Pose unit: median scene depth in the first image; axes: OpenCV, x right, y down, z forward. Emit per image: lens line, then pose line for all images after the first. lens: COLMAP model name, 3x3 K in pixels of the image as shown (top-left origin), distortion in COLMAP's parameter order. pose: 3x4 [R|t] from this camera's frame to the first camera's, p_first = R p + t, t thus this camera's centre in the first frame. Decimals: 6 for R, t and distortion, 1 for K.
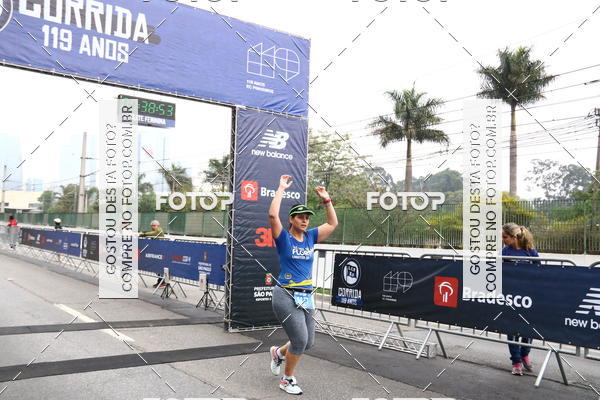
lens RADIAL K [[591.2, 0, 297.3], [0, 591.2, 202.1], [0, 0, 1]] dist [-0.064321, 0.000000]
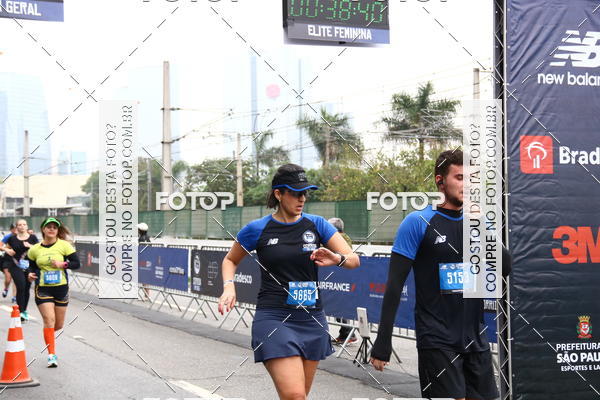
lens RADIAL K [[1130.4, 0, 289.3], [0, 1130.4, 207.0], [0, 0, 1]] dist [0.310134, 0.000000]
pose [[0.971169, -0.045858, -0.233939, -0.047996], [0.052412, 0.998386, 0.021876, -0.006058], [0.232558, -0.033507, 0.972005, -0.012617]]
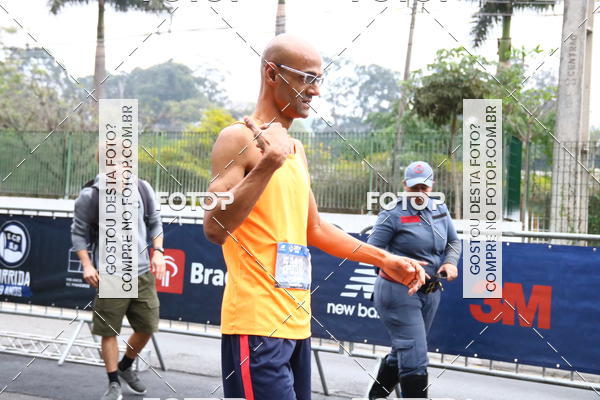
lens RADIAL K [[1068.6, 0, 293.8], [0, 1068.6, 204.9], [0, 0, 1]] dist [0.252285, 0.000000]
pose [[0.933164, 0.003594, 0.359432, -0.033278], [-0.033148, 0.996549, 0.076095, -0.013092], [-0.357918, -0.082924, 0.930064, -0.118732]]
